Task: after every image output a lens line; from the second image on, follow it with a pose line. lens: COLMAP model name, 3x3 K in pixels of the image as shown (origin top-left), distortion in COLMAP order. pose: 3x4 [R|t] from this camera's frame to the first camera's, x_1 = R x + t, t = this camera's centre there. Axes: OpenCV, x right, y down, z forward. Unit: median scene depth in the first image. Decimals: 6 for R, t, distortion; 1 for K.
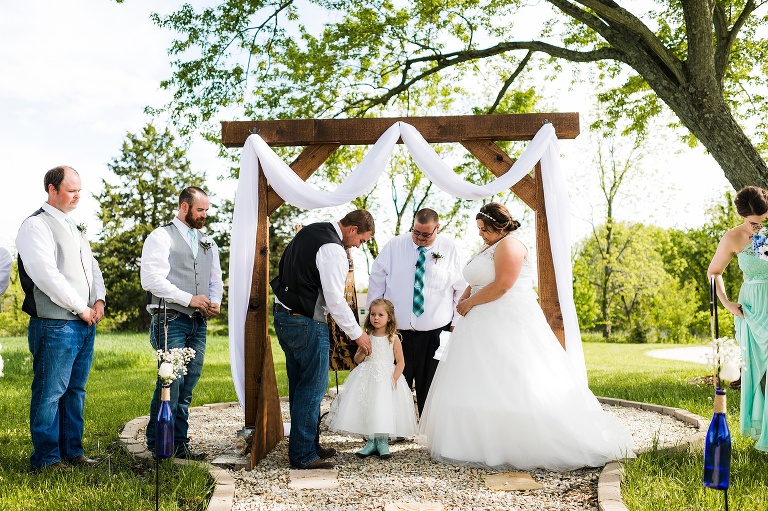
lens RADIAL K [[748.8, 0, 384.0], [0, 748.8, 255.5], [0, 0, 1]] dist [-0.008308, 0.001958]
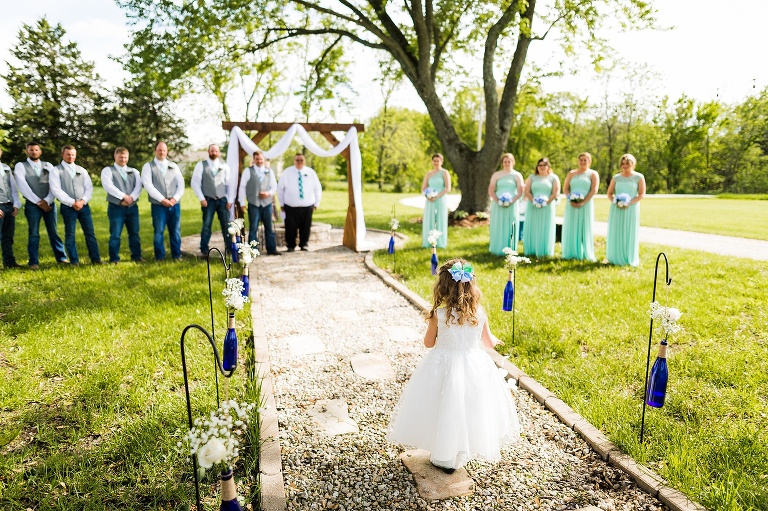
lens RADIAL K [[540.5, 0, 385.2], [0, 540.5, 259.2], [0, 0, 1]] dist [0.014532, 0.009460]
pose [[0.957673, -0.030492, 0.286239, -0.036518], [-0.041766, 0.969133, 0.242976, -0.030954], [-0.284812, -0.244647, 0.926839, -0.142225]]
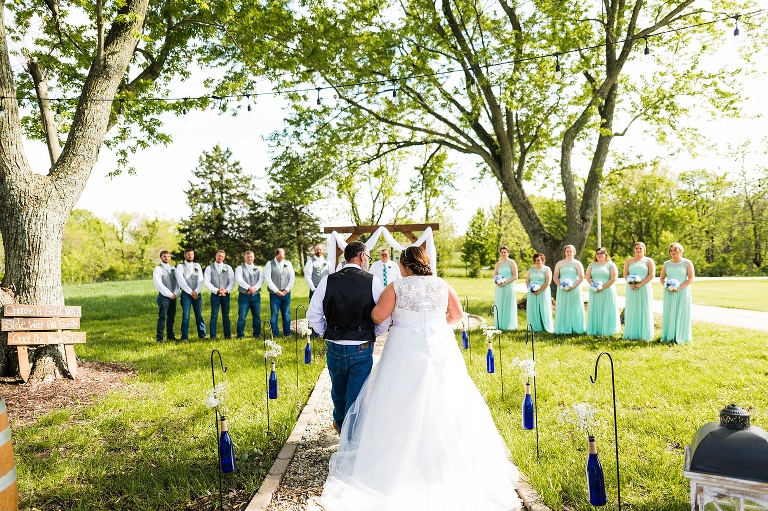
lens RADIAL K [[540.5, 0, 385.2], [0, 540.5, 259.2], [0, 0, 1]] dist [0.014532, 0.009460]
pose [[0.998928, -0.010945, 0.044978, -0.010645], [0.006766, 0.995732, 0.092045, -0.040155], [-0.045794, -0.091642, 0.994739, -0.199647]]
